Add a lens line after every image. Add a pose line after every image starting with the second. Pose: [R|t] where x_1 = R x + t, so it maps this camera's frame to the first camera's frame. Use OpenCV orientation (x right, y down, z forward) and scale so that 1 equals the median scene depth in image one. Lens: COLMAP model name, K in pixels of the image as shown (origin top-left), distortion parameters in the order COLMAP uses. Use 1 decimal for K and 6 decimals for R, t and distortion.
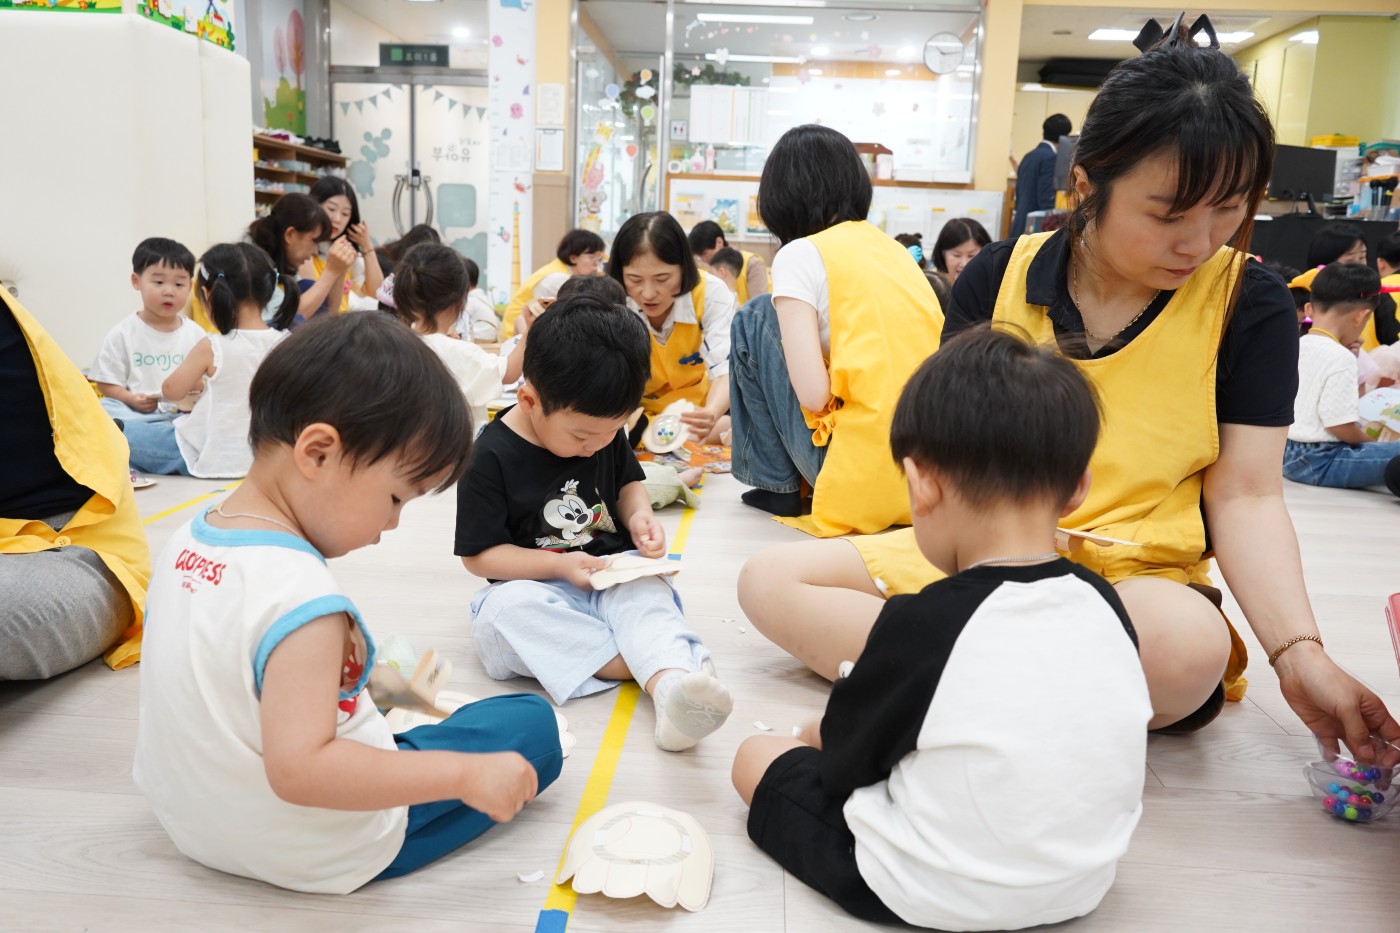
lens RADIAL K [[1100.9, 0, 702.6], [0, 1100.9, 462.4], [0, 0, 1]] dist [-0.013161, 0.017762]
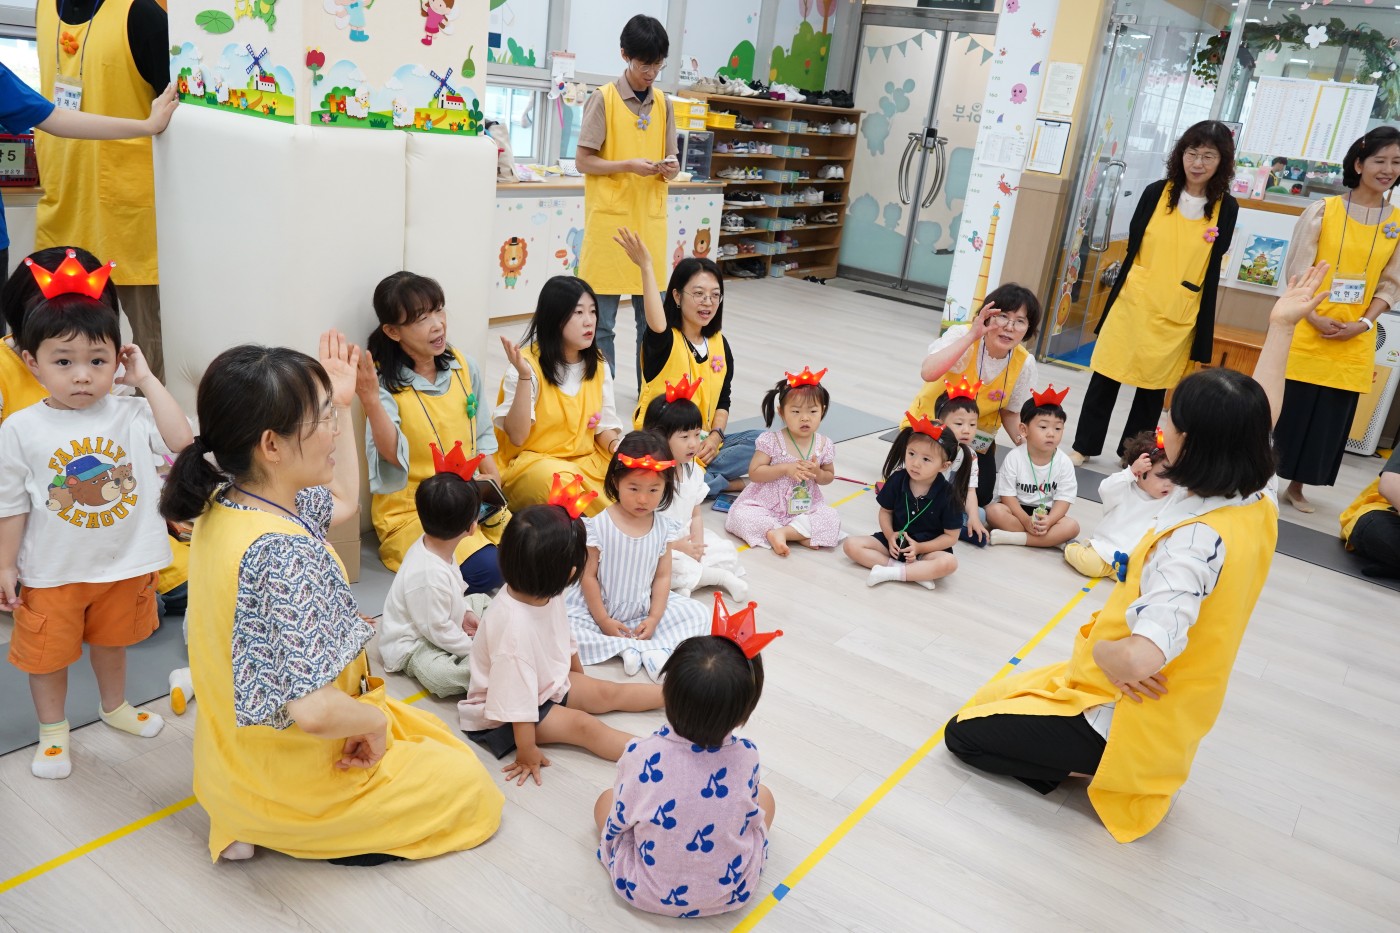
lens RADIAL K [[1100.9, 0, 702.6], [0, 1100.9, 462.4], [0, 0, 1]] dist [-0.013161, 0.017762]
pose [[0.847507, 0.228566, -0.479051, 0.069487], [-0.175627, 0.972452, 0.153270, -0.112532], [0.500887, -0.045763, 0.864302, 0.135561]]
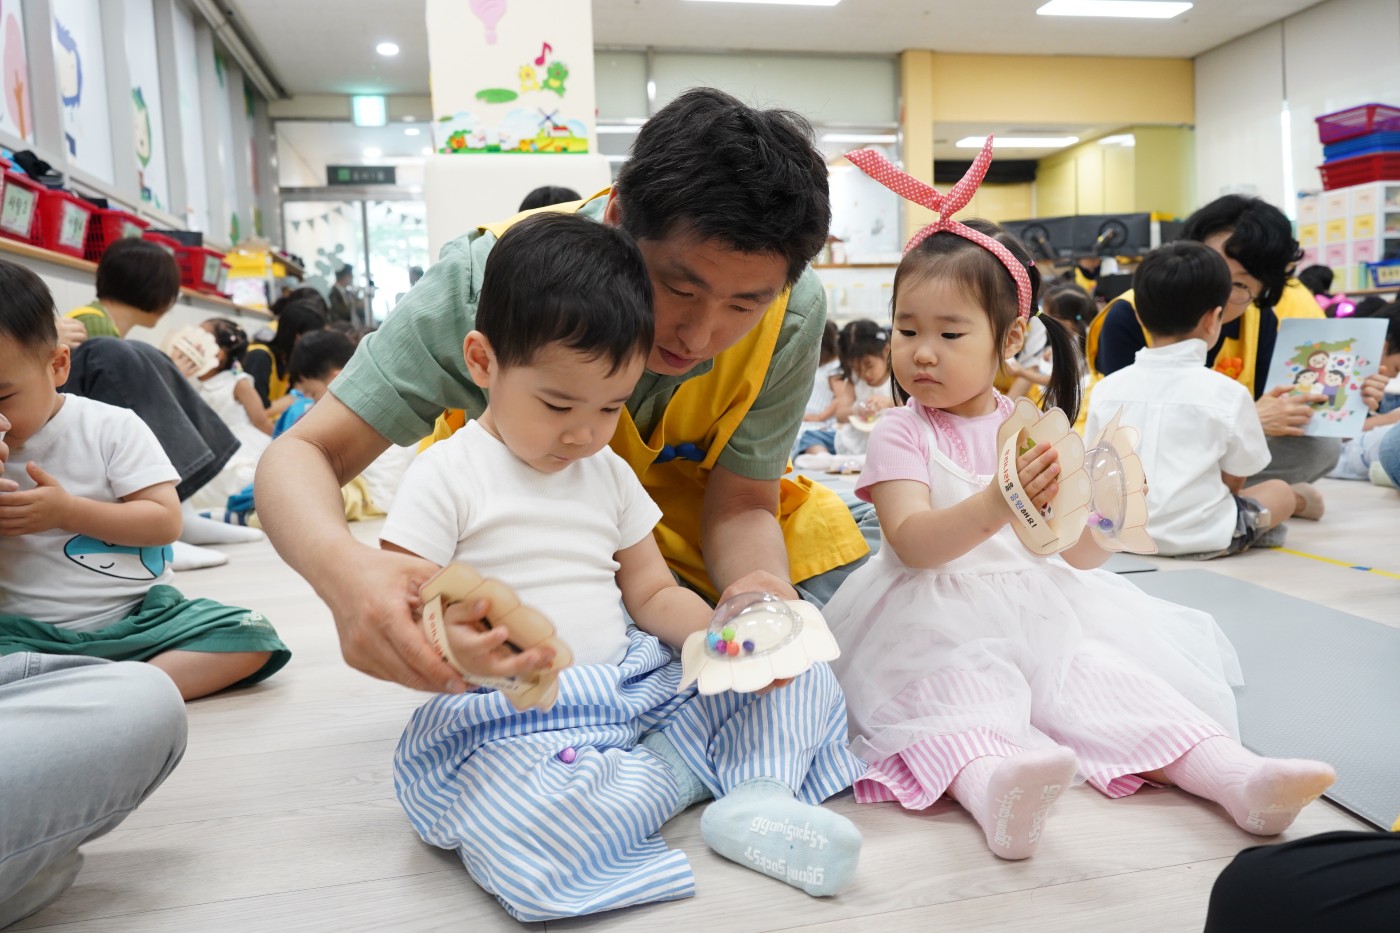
lens RADIAL K [[1100.9, 0, 702.6], [0, 1100.9, 462.4], [0, 0, 1]] dist [-0.013161, 0.017762]
pose [[0.960151, -0.099069, 0.261333, -0.257668], [0.120865, 0.990292, -0.068654, 0.017600], [-0.251995, 0.097505, 0.962804, -0.079379]]
